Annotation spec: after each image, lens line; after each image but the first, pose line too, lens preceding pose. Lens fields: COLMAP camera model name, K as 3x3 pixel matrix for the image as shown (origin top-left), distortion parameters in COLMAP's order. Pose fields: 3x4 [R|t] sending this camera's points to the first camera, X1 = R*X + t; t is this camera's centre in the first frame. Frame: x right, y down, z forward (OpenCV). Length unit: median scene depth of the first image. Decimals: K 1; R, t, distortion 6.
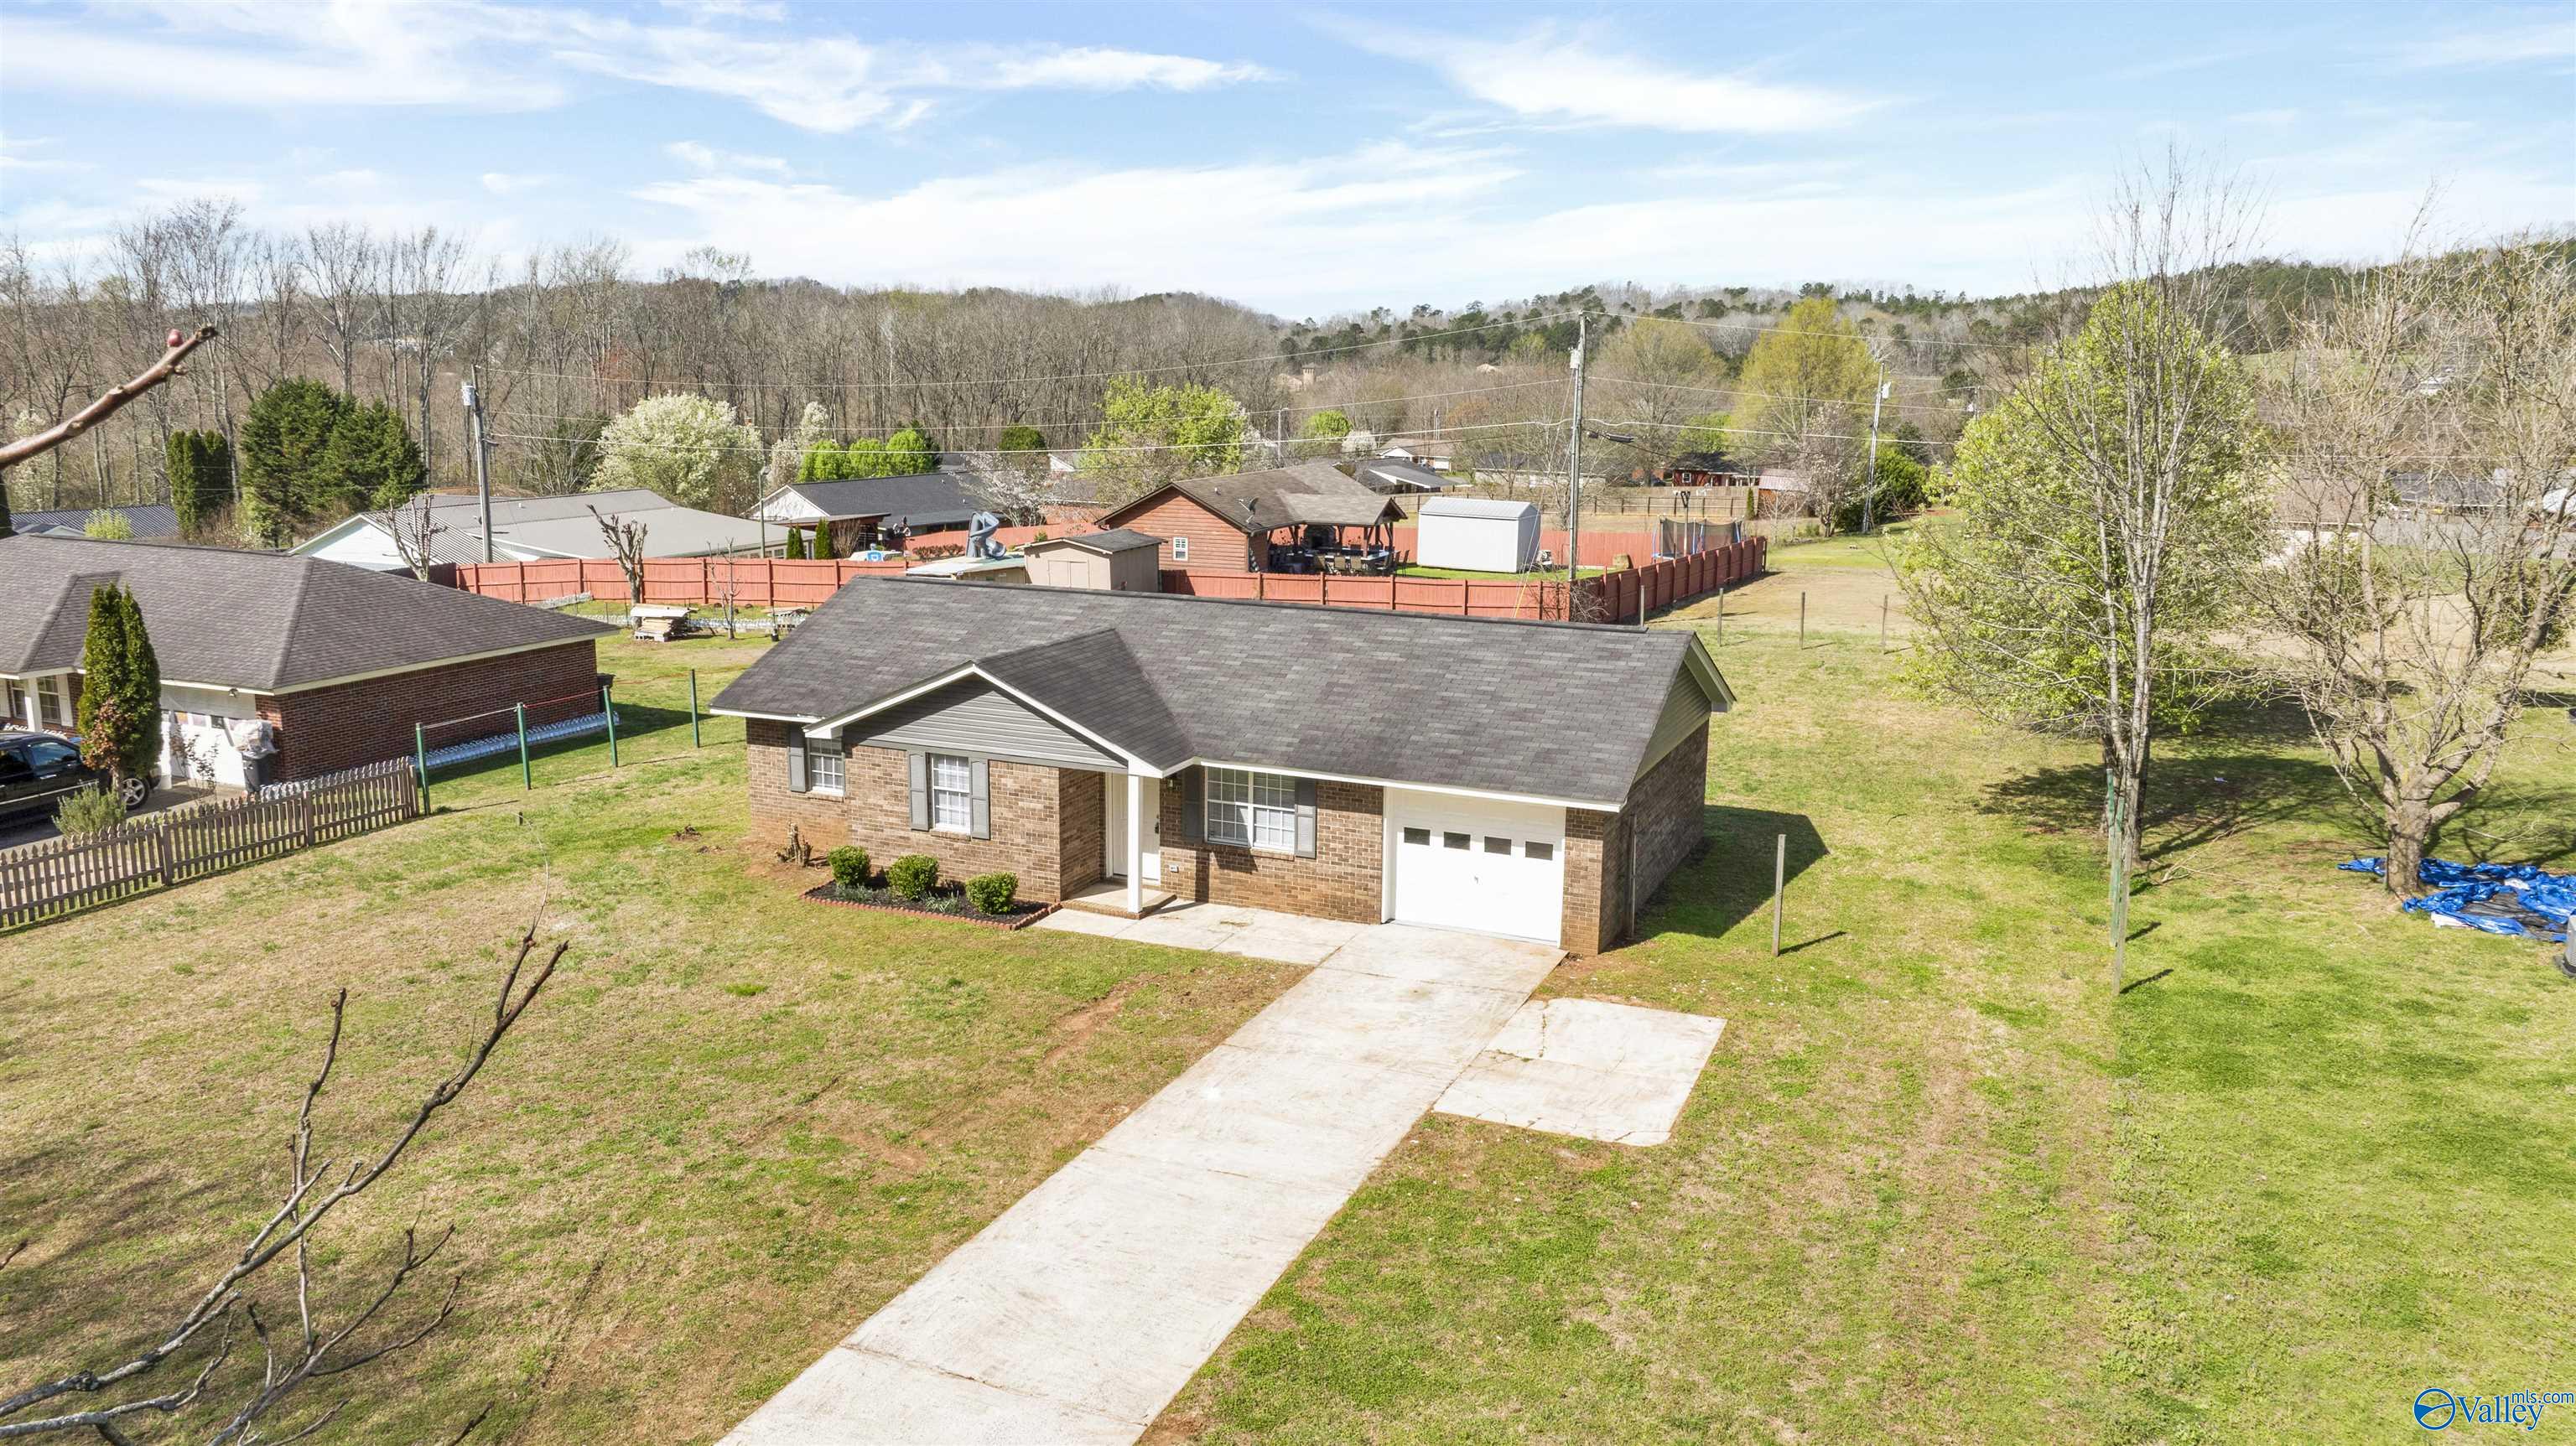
lens RADIAL K [[1818.7, 0, 1287.7], [0, 1818.7, 719.1], [0, 0, 1]] dist [-0.035323, 0.026300]
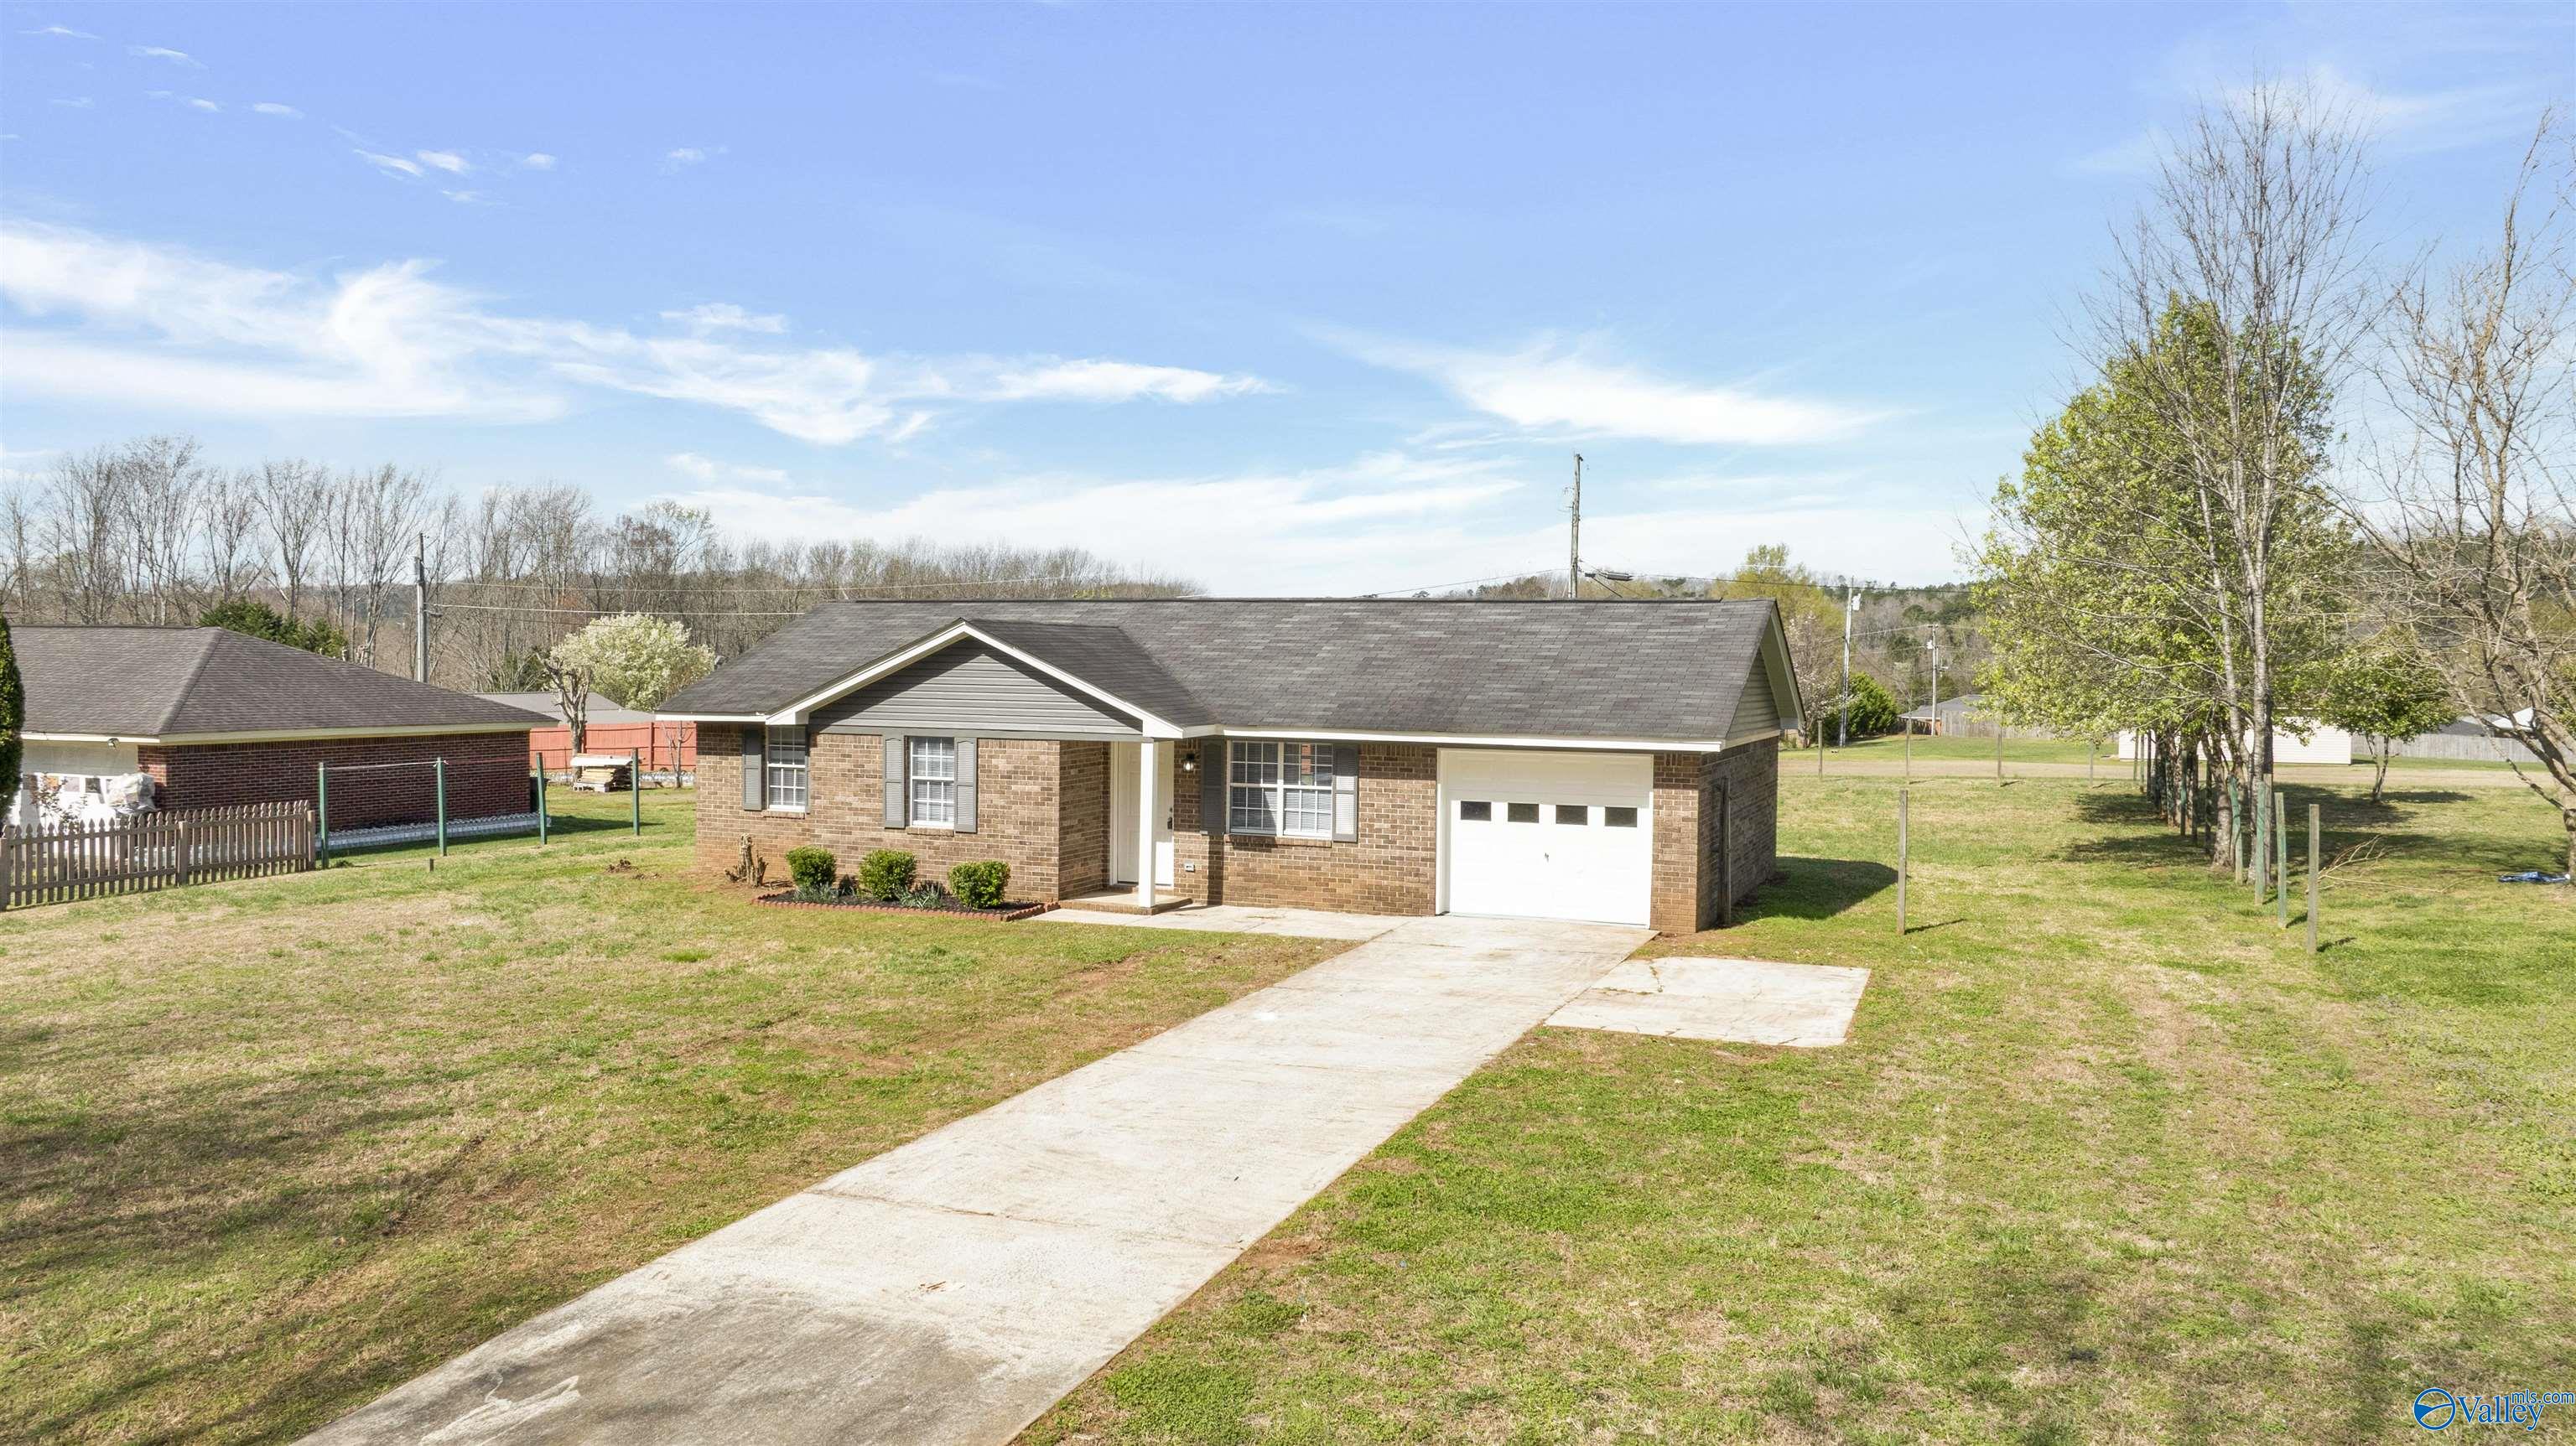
lens RADIAL K [[1818.7, 0, 1288.5], [0, 1818.7, 717.7], [0, 0, 1]] dist [-0.035323, 0.026300]
pose [[0.999584, 0.000048, 0.028833, -0.041789], [0.004571, 0.987091, -0.160097, 0.154924], [-0.028468, 0.160162, 0.986680, 0.139312]]
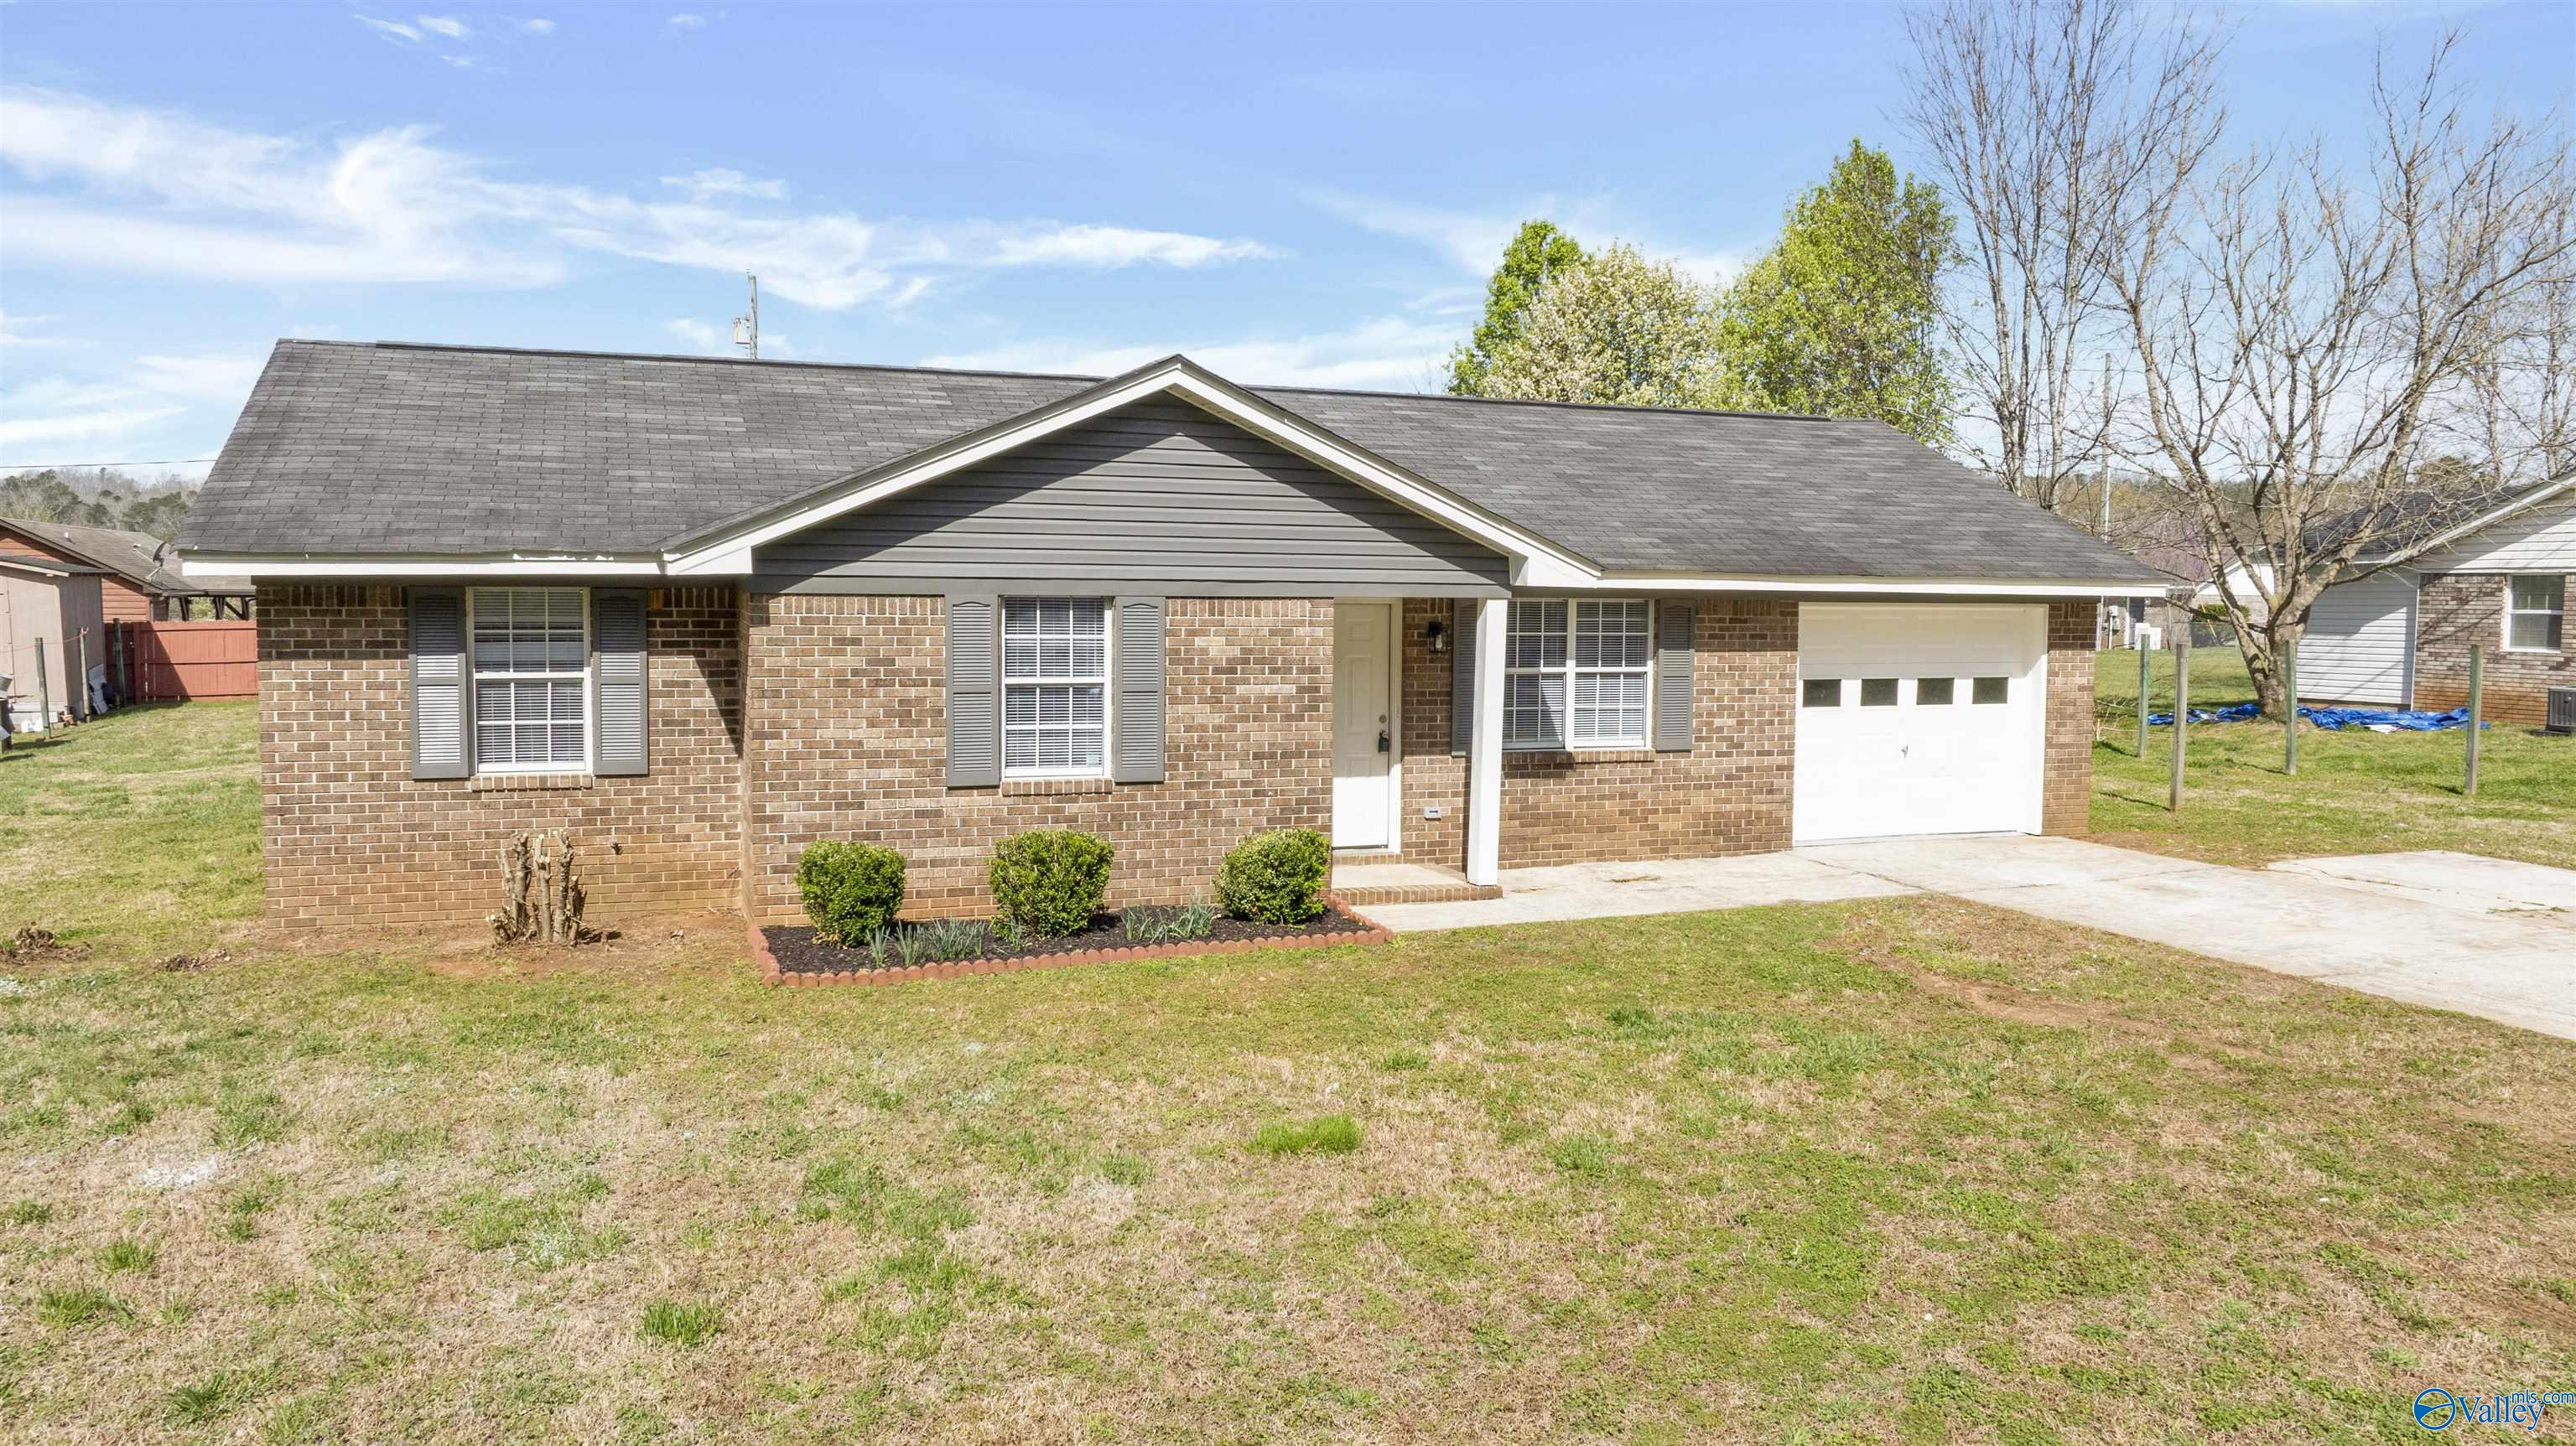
lens RADIAL K [[1818.7, 0, 1291.0], [0, 1818.7, 727.5], [0, 0, 1]] dist [-0.035323, 0.026300]
pose [[0.715746, -0.056518, 0.696069, -0.461286], [0.131244, 0.989846, -0.054583, 0.083523], [-0.685917, 0.130423, 0.715897, 0.675900]]
